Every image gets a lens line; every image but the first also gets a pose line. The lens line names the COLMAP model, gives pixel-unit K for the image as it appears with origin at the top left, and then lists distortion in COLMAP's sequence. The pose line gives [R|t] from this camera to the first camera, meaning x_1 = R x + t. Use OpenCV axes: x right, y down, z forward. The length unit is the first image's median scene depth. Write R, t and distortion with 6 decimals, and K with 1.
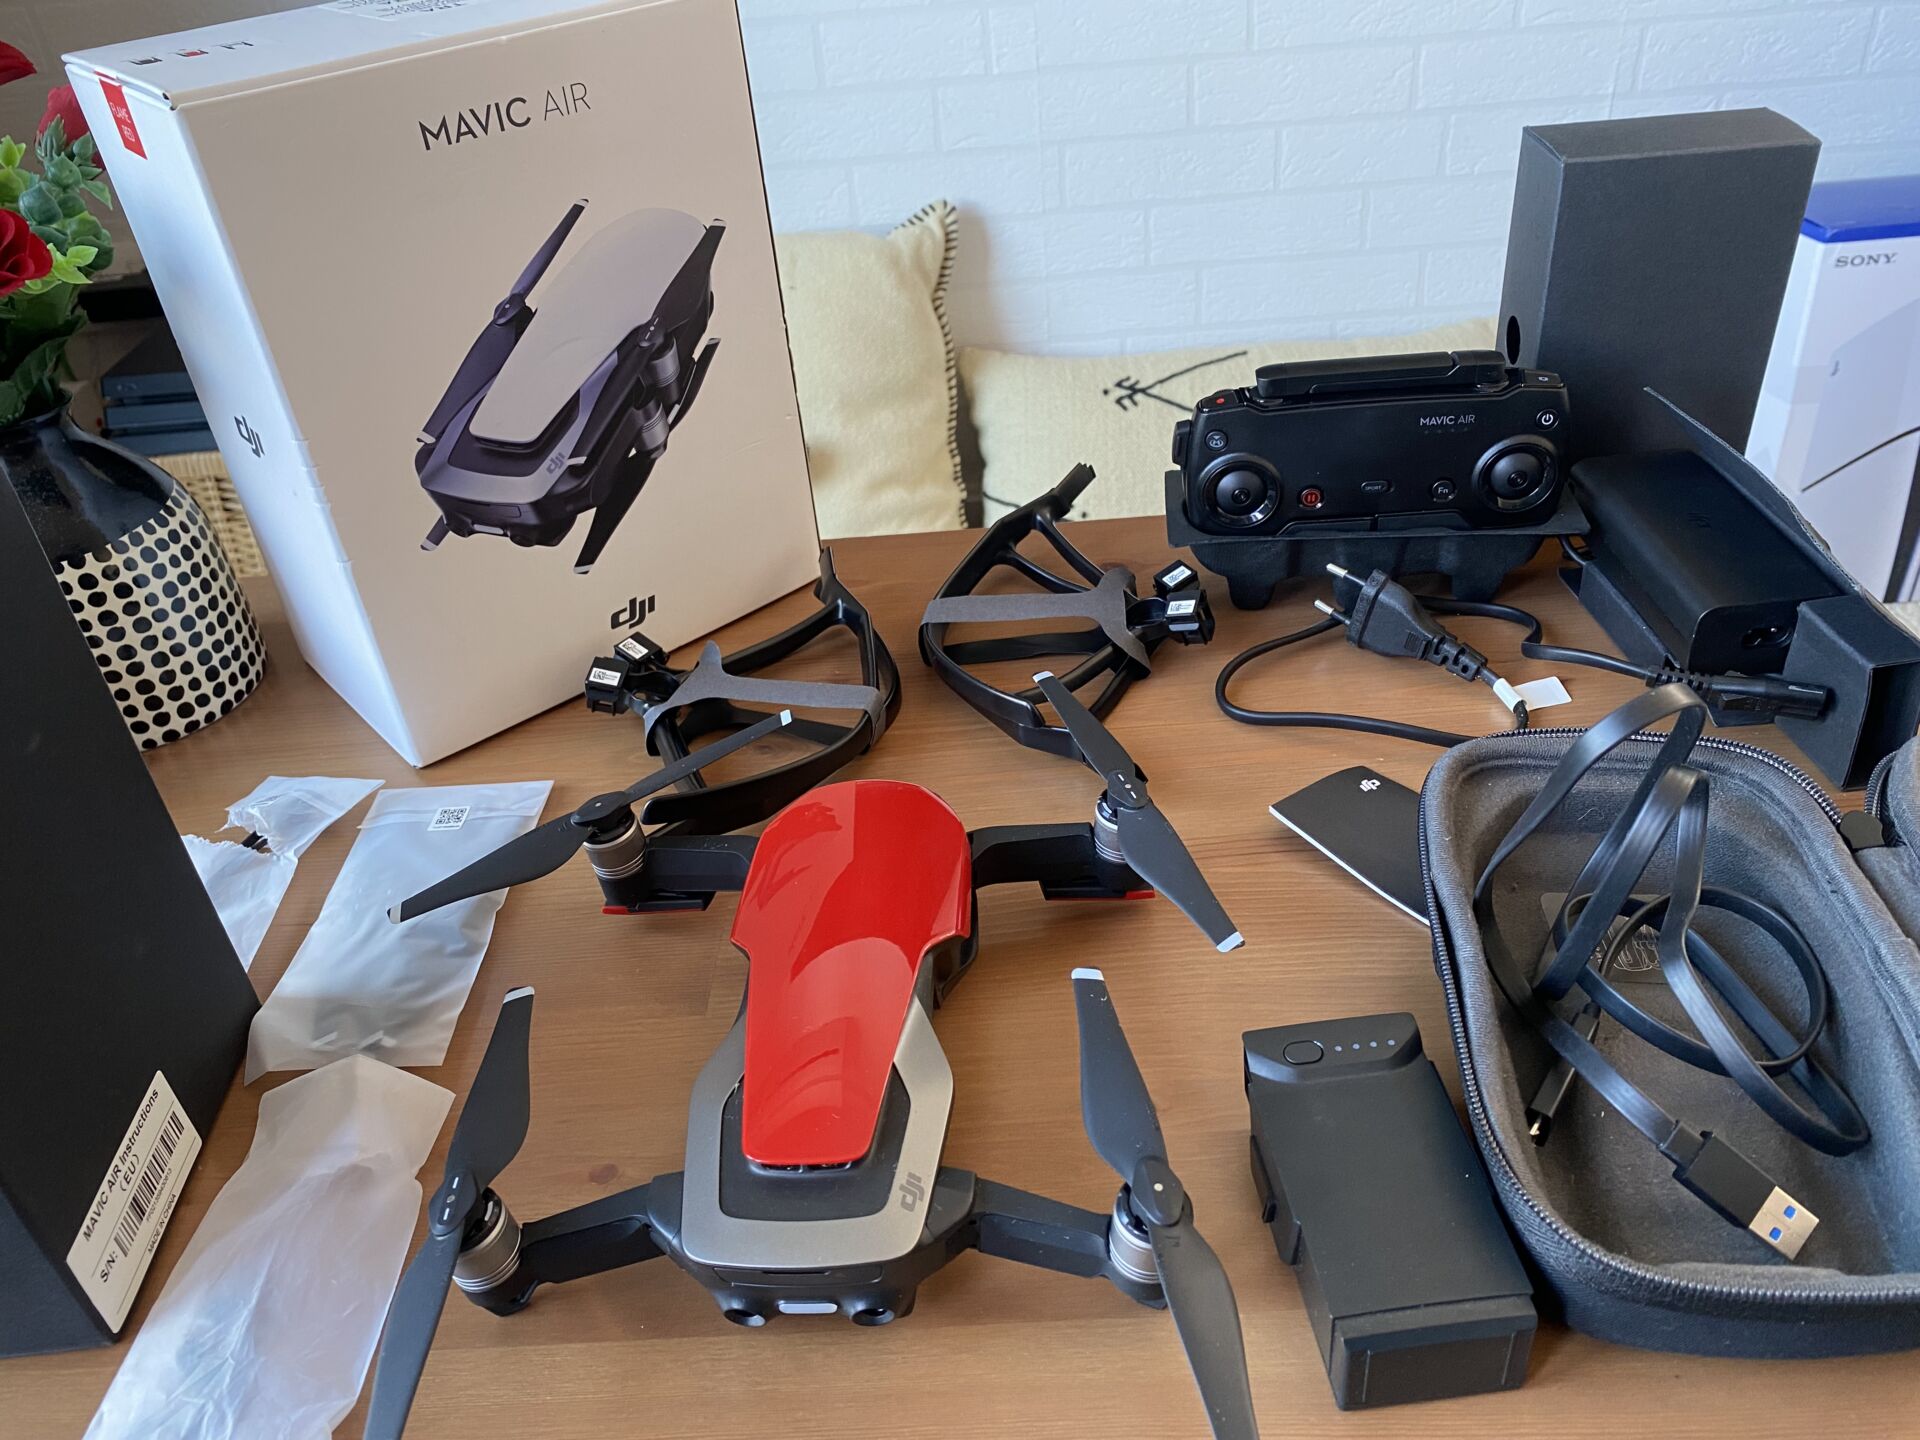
lens RADIAL K [[1474.9, 0, 967.1], [0, 1474.9, 710.8], [0, 0, 1]] dist [0.011284, -0.013543]
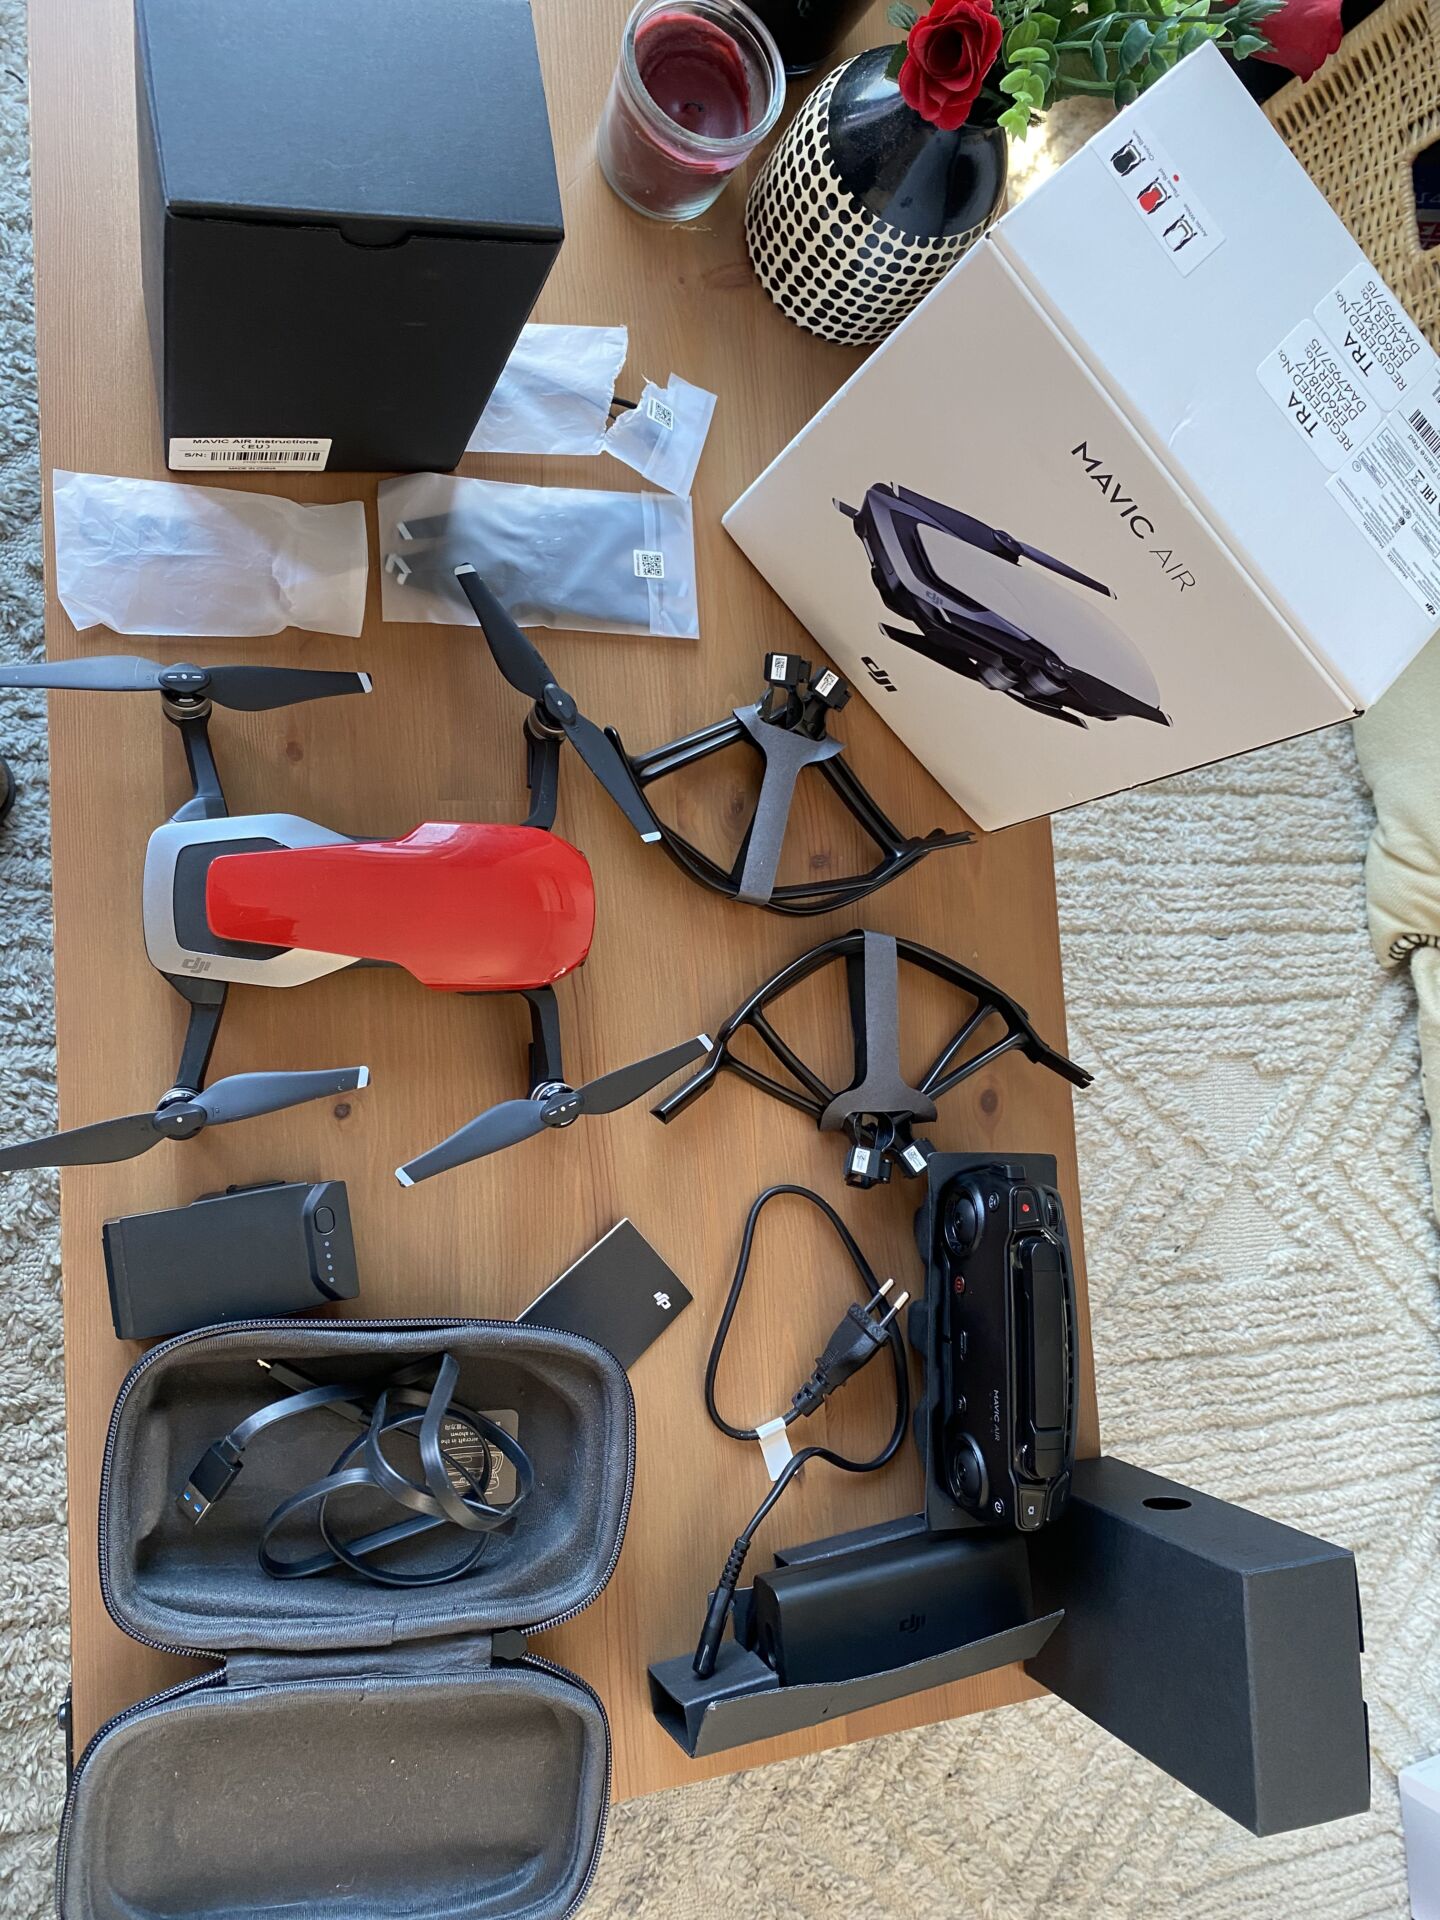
lens RADIAL K [[1474.9, 0, 721.7], [0, 1474.9, 959.0], [0, 0, 1]] dist [0.011284, -0.013543]
pose [[0.030974, 0.999493, 0.007387, -0.024823], [-0.822308, 0.021280, 0.568645, -0.697486], [0.568199, -0.023688, 0.822550, 0.003451]]
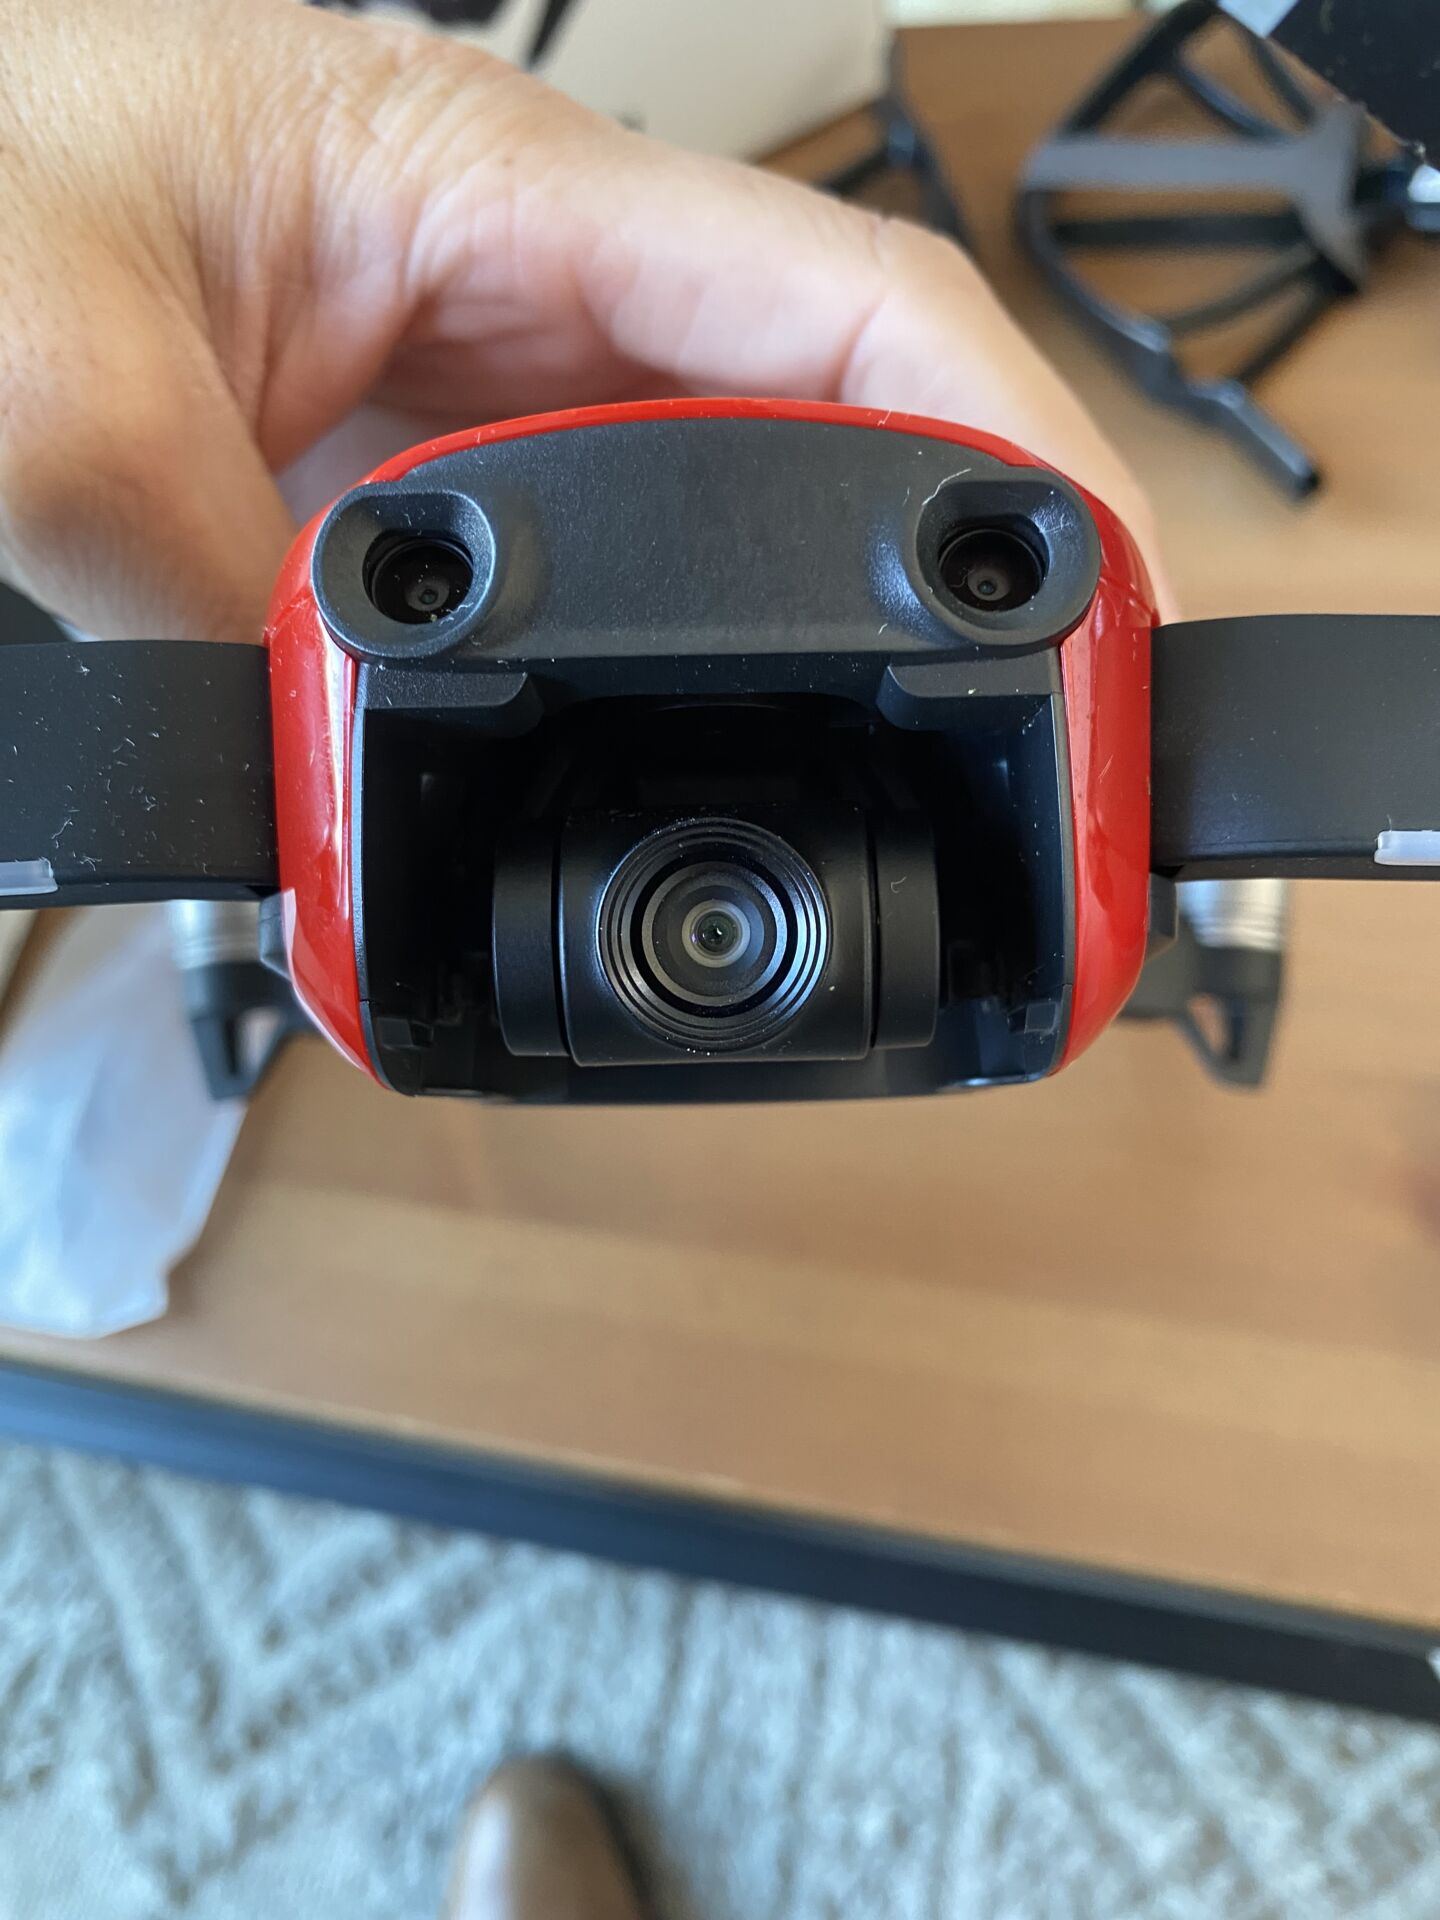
lens RADIAL K [[1474.9, 0, 736.4], [0, 1474.9, 957.6], [0, 0, 1]] dist [0.011284, -0.013543]
pose [[0.976832, 0.137571, -0.163930, 0.001064], [-0.051203, 0.893998, 0.445136, -0.042723], [0.207790, -0.426429, 0.880330, 0.267772]]
